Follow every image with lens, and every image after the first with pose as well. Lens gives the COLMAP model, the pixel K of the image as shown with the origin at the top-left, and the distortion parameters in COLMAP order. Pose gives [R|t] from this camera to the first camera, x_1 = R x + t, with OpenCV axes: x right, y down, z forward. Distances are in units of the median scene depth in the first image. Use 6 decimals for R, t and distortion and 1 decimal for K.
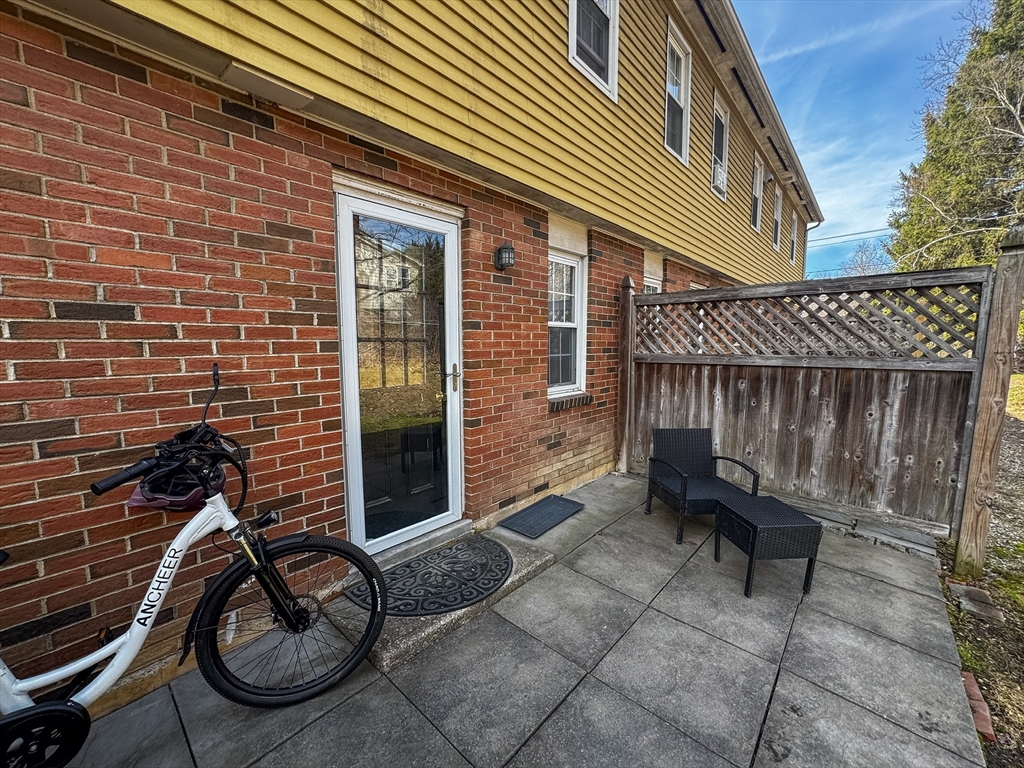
lens RADIAL K [[416.5, 0, 513.4], [0, 416.5, 384.4], [0, 0, 1]] dist [-0.031683, 0.013664]
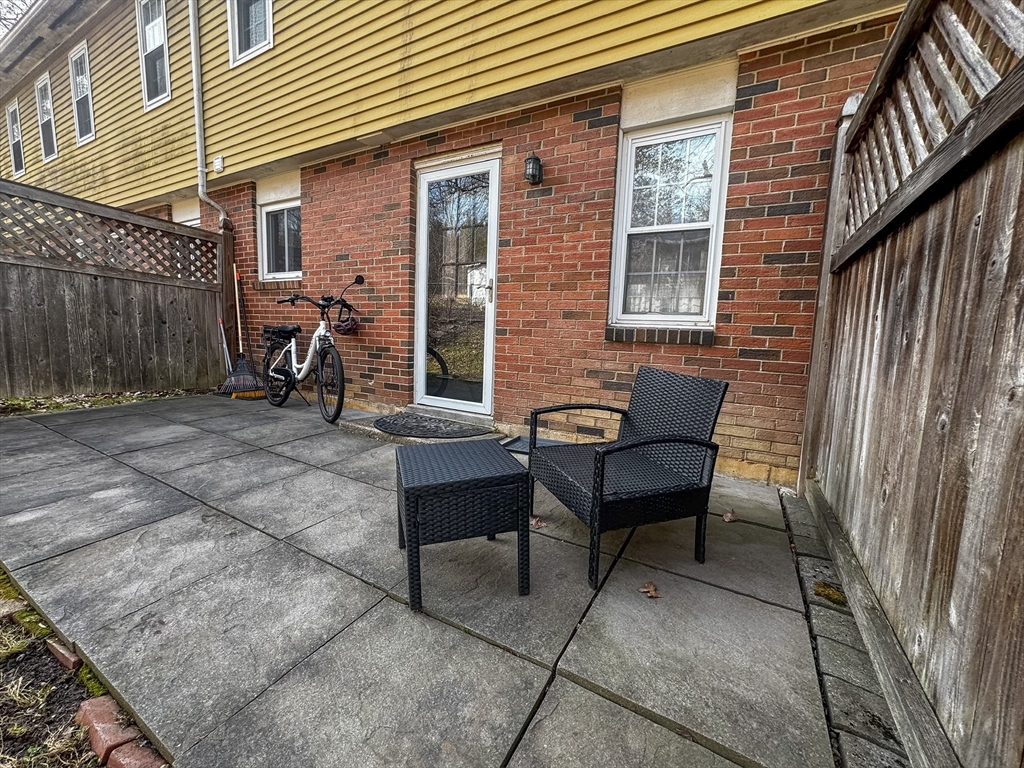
lens RADIAL K [[416.5, 0, 511.8], [0, 416.5, 385.1], [0, 0, 1]] dist [-0.031683, 0.013664]
pose [[0.206439, 0.129595, -0.969839, 1.074878], [-0.138547, 0.985075, 0.102140, 0.120990], [0.968601, 0.113283, 0.221313, 0.840038]]
